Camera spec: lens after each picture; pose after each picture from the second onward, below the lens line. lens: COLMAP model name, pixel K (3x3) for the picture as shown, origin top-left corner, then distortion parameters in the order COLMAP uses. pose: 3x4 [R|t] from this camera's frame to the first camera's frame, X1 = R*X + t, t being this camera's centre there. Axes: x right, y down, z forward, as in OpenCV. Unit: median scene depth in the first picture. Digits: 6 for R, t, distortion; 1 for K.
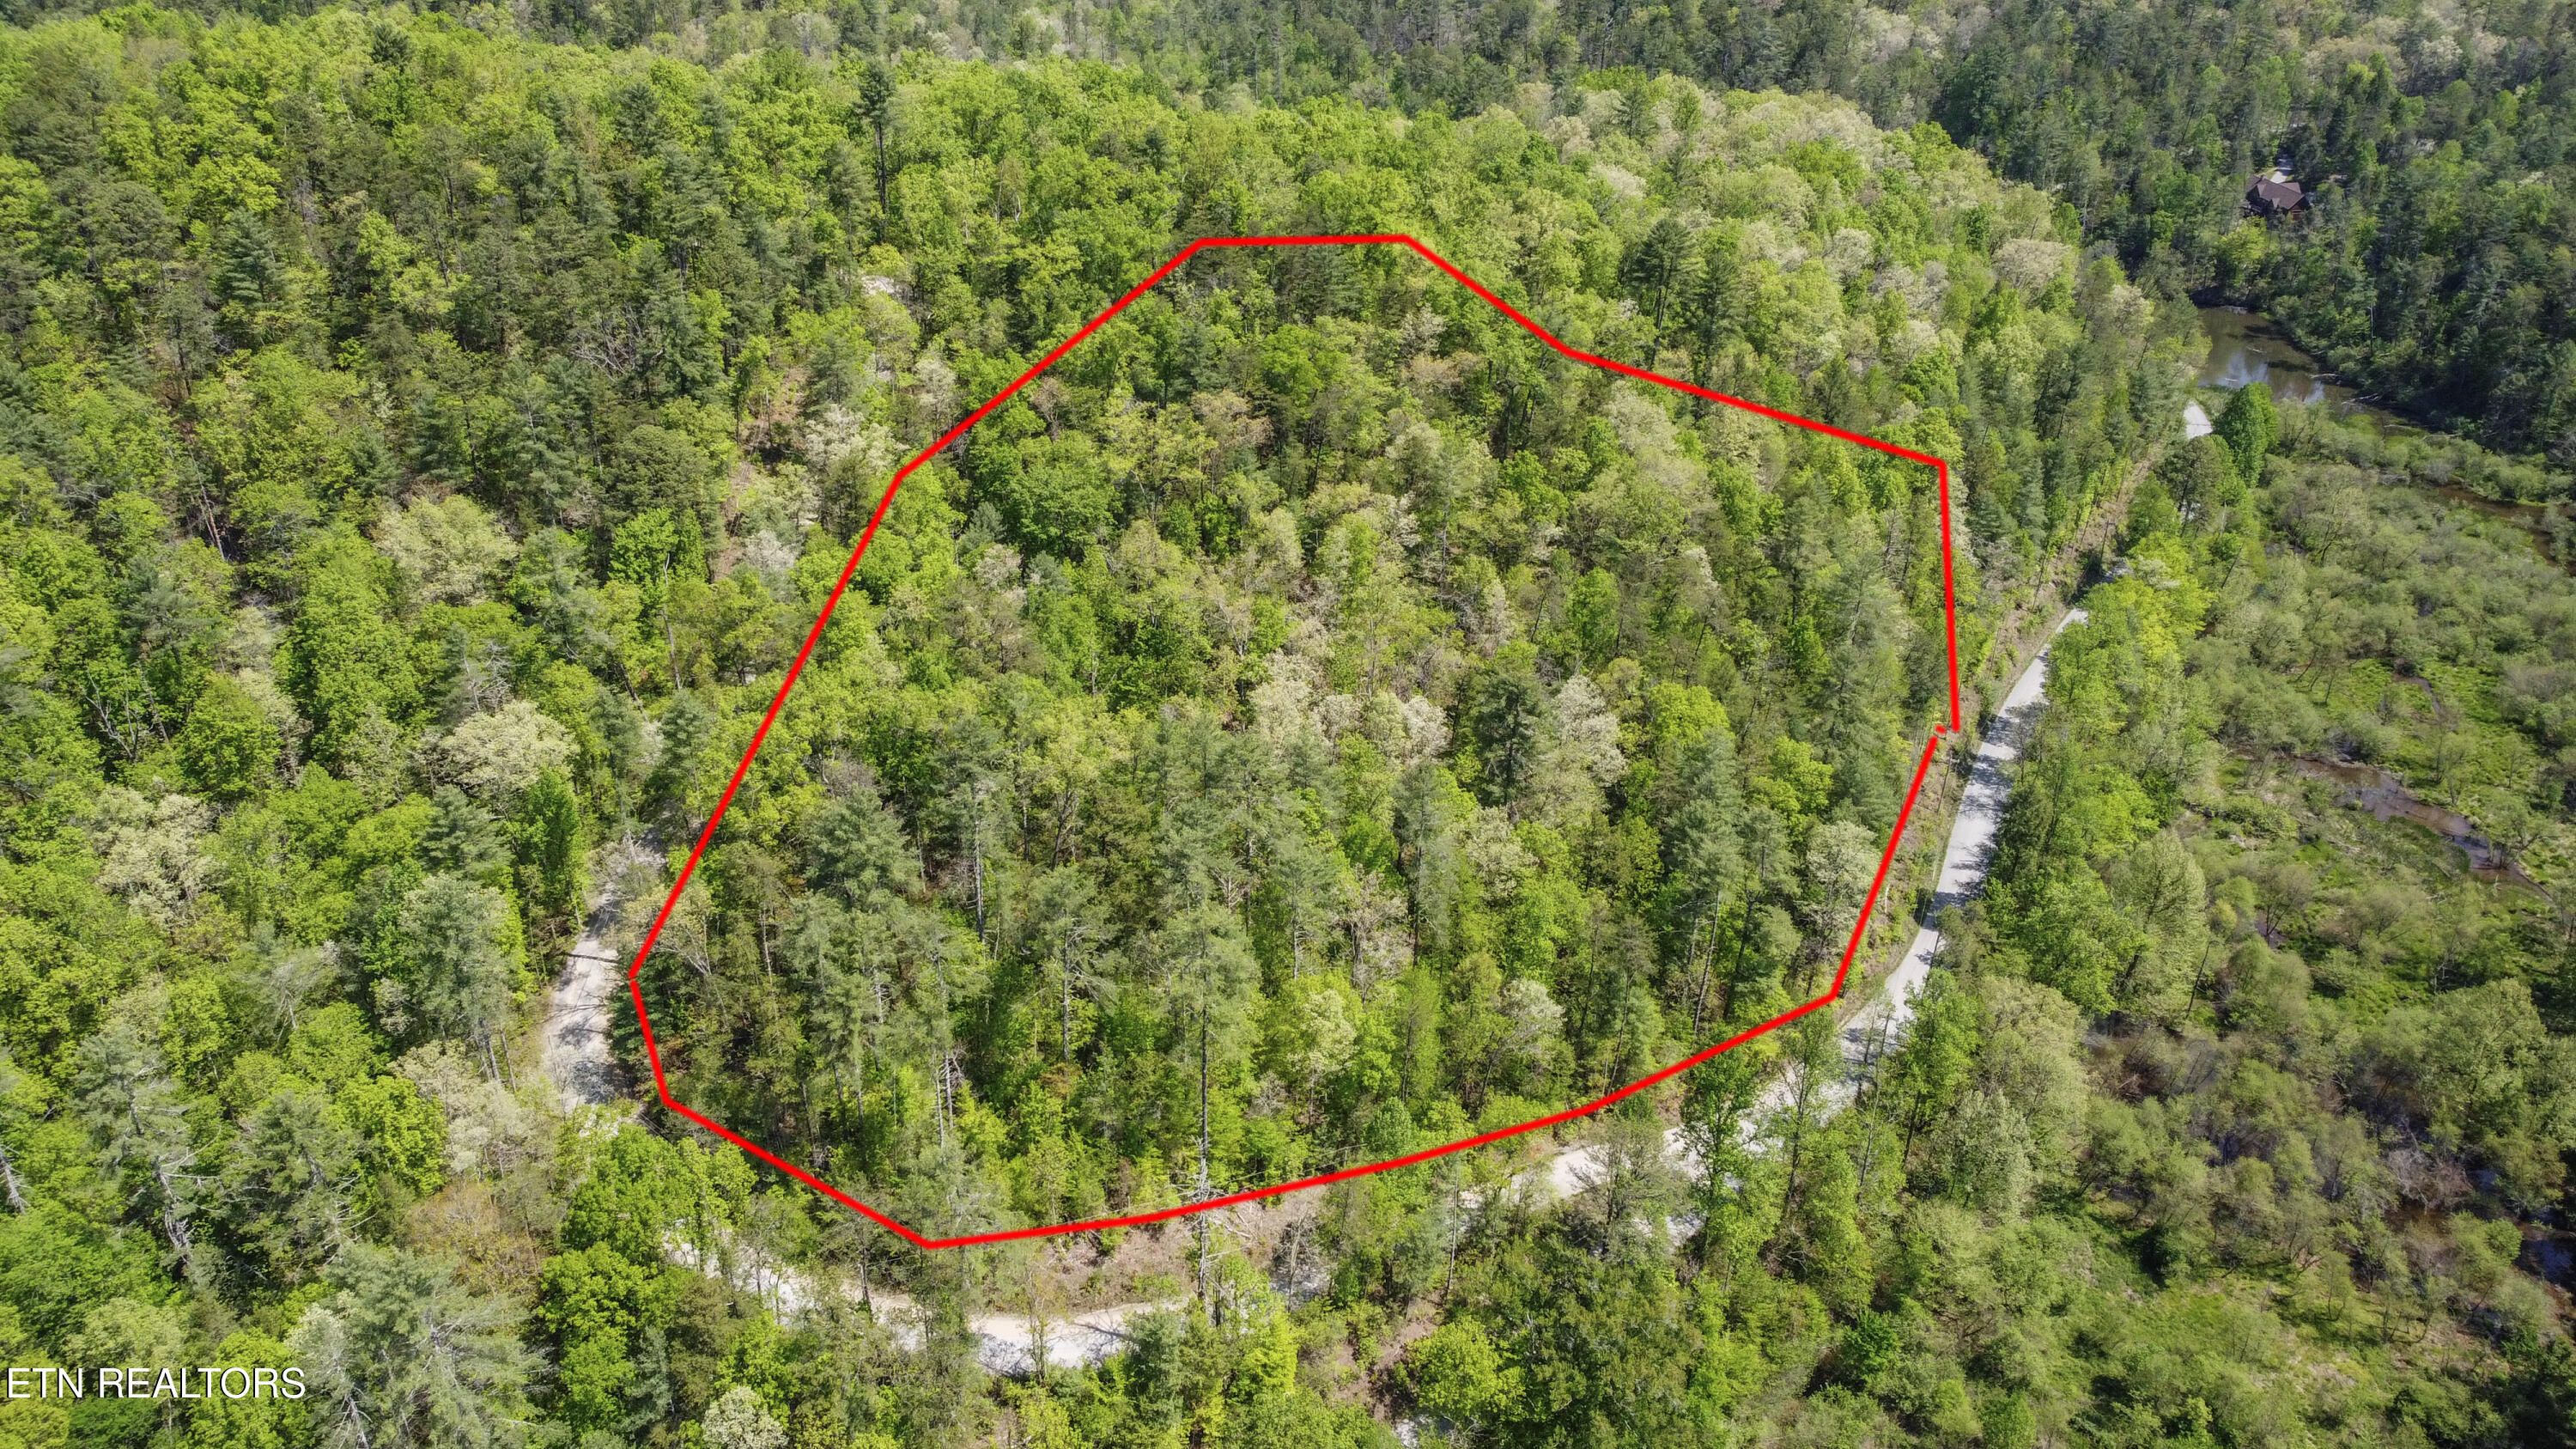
lens RADIAL K [[1958.0, 0, 1284.5], [0, 1958.0, 714.7], [0, 0, 1]] dist [0.012620, -0.007819]
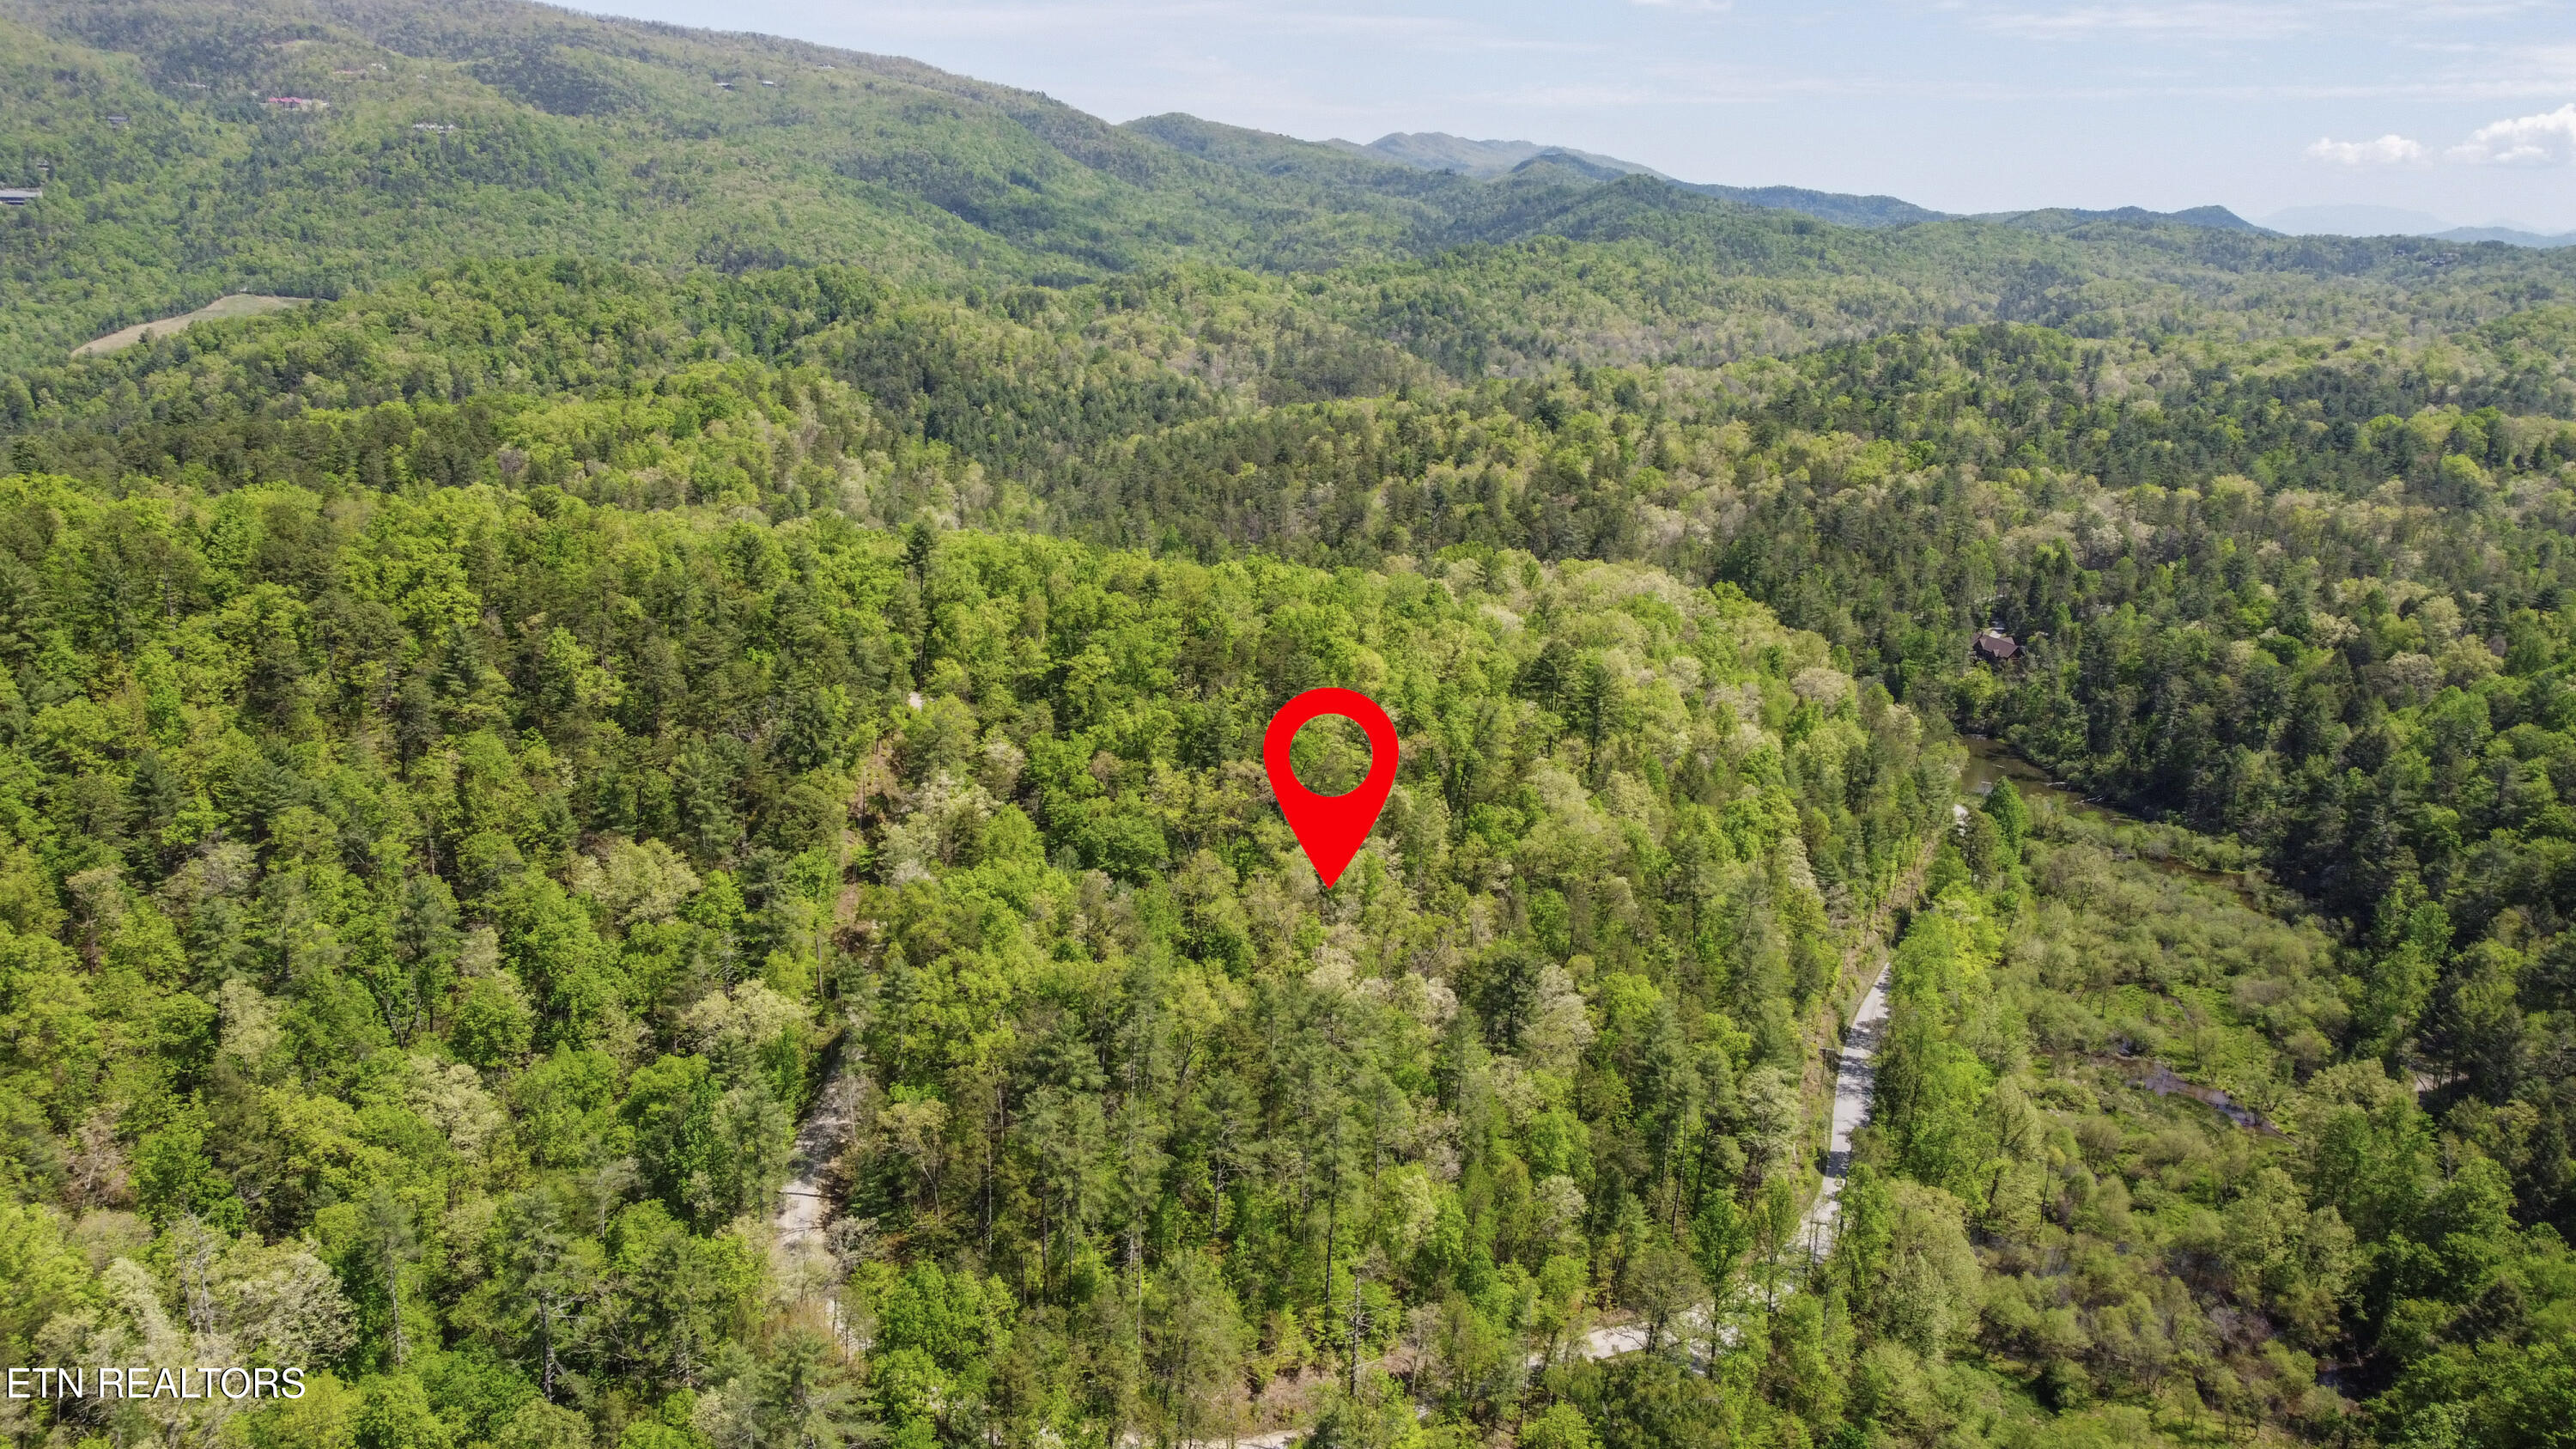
lens RADIAL K [[1958.0, 0, 1284.5], [0, 1958.0, 714.7], [0, 0, 1]] dist [0.012620, -0.007819]
pose [[0.993089, -0.011628, 0.116782, -0.127986], [0.040260, 0.968451, -0.245930, 0.098379], [-0.110238, 0.248932, 0.962227, -0.184626]]
